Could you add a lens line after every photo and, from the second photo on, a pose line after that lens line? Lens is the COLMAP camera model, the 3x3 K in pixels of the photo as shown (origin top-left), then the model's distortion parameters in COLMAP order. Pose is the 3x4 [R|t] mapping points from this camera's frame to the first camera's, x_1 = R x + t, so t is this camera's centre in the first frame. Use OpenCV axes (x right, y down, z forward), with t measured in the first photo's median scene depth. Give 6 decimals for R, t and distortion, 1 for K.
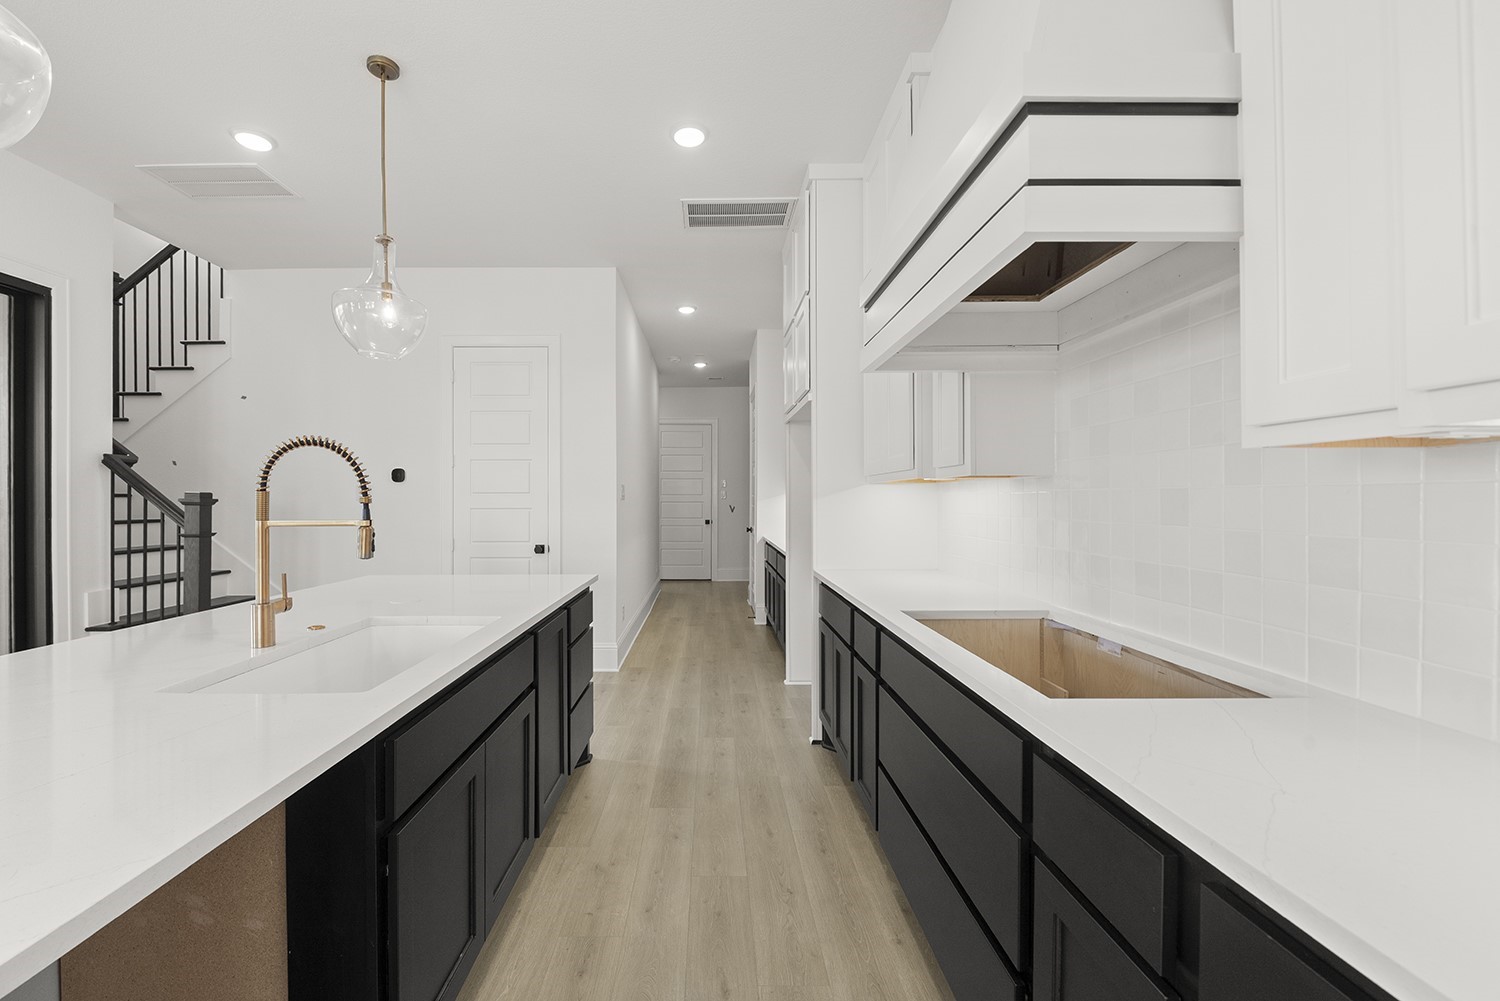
lens RADIAL K [[590.2, 0, 737.2], [0, 590.2, 505.5], [0, 0, 1]] dist [0.000425, -0.003567]
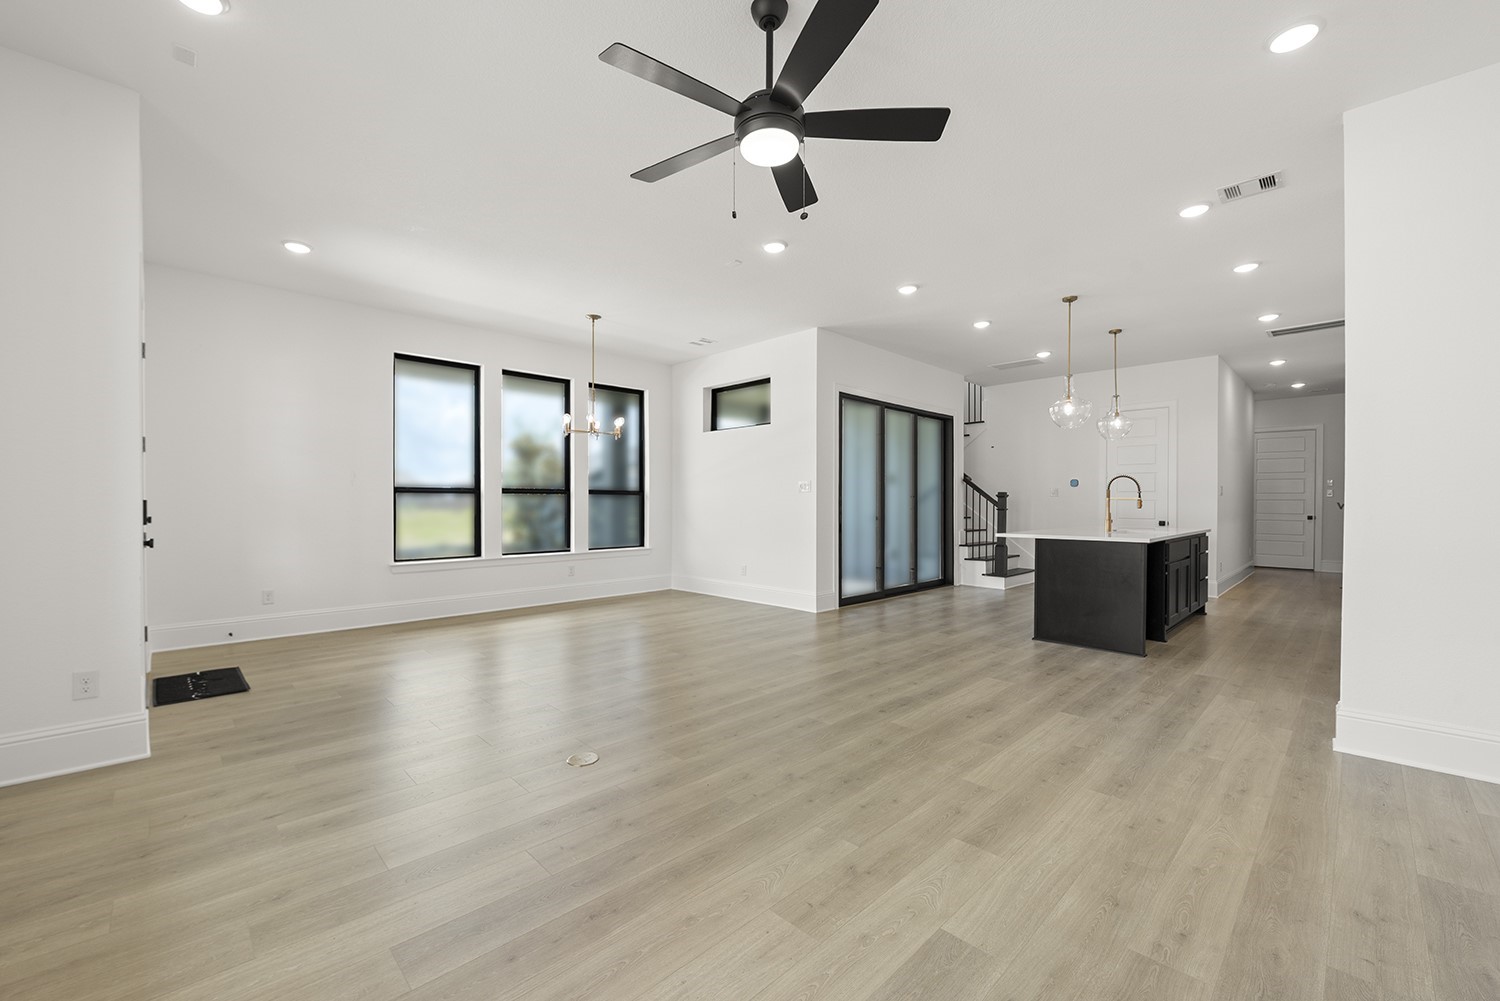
lens RADIAL K [[590.2, 0, 737.2], [0, 590.2, 505.5], [0, 0, 1]] dist [0.000425, -0.003567]
pose [[0.654018, 0.009636, -0.756418, 0.156680], [-0.012008, 0.999925, 0.002356, 0.029387], [0.756384, 0.007543, 0.654085, -1.031662]]
